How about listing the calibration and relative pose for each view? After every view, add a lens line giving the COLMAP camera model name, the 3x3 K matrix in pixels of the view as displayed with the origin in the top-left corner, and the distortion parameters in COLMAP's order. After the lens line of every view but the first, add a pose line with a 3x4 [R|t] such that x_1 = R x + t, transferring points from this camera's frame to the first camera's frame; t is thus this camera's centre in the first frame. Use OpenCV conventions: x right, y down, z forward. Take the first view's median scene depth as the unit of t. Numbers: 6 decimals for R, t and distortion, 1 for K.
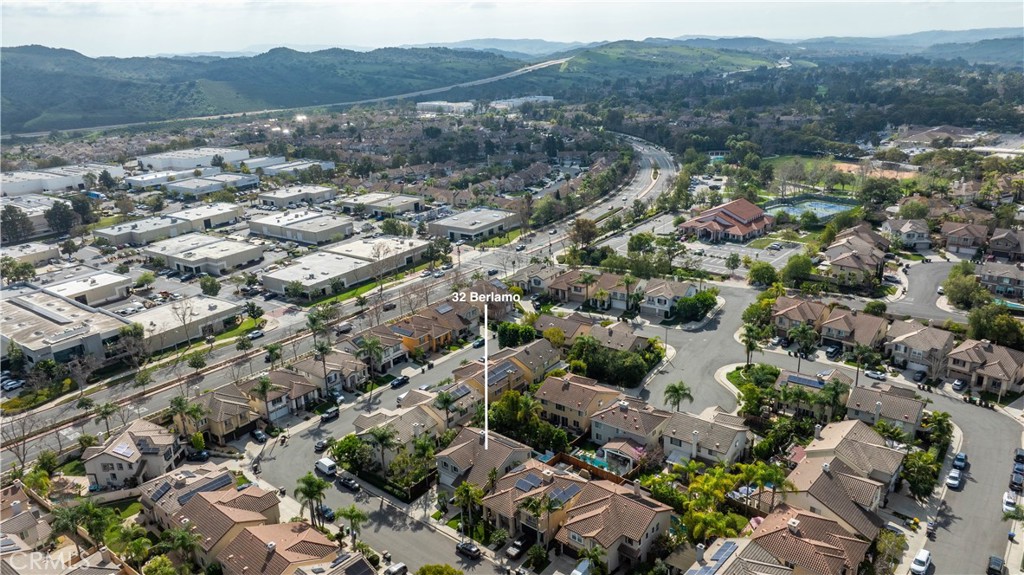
lens RADIAL K [[739.2, 0, 512.0], [0, 739.2, 287.5], [0, 0, 1]] dist [-0.031517, 0.000107]
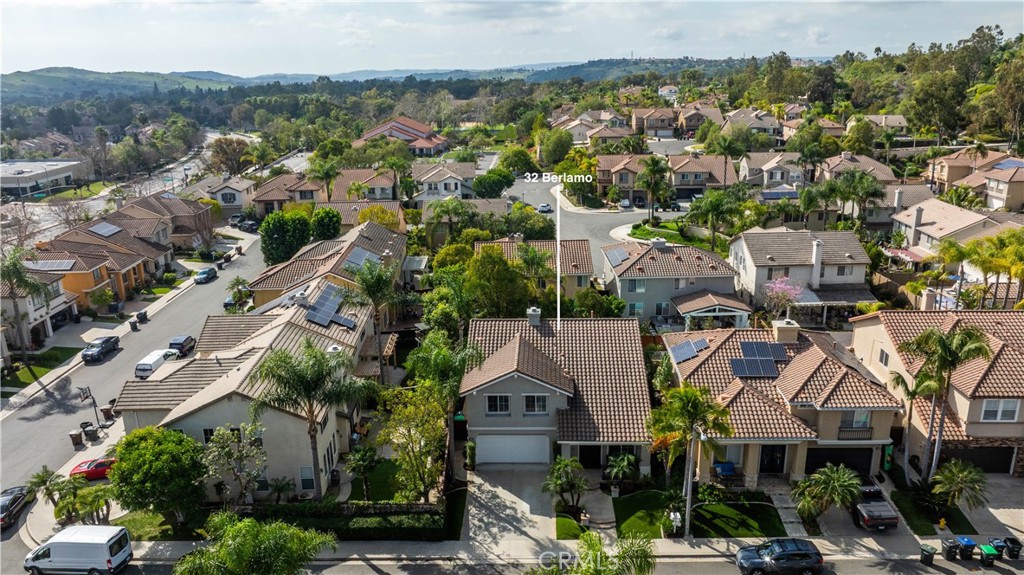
lens RADIAL K [[739.2, 0, 512.0], [0, 739.2, 287.5], [0, 0, 1]] dist [-0.031517, 0.000107]
pose [[0.771792, -0.160230, 0.615357, -0.211951], [0.192999, 0.981107, 0.013402, 0.126305], [-0.605878, 0.108420, 0.788135, 0.491279]]
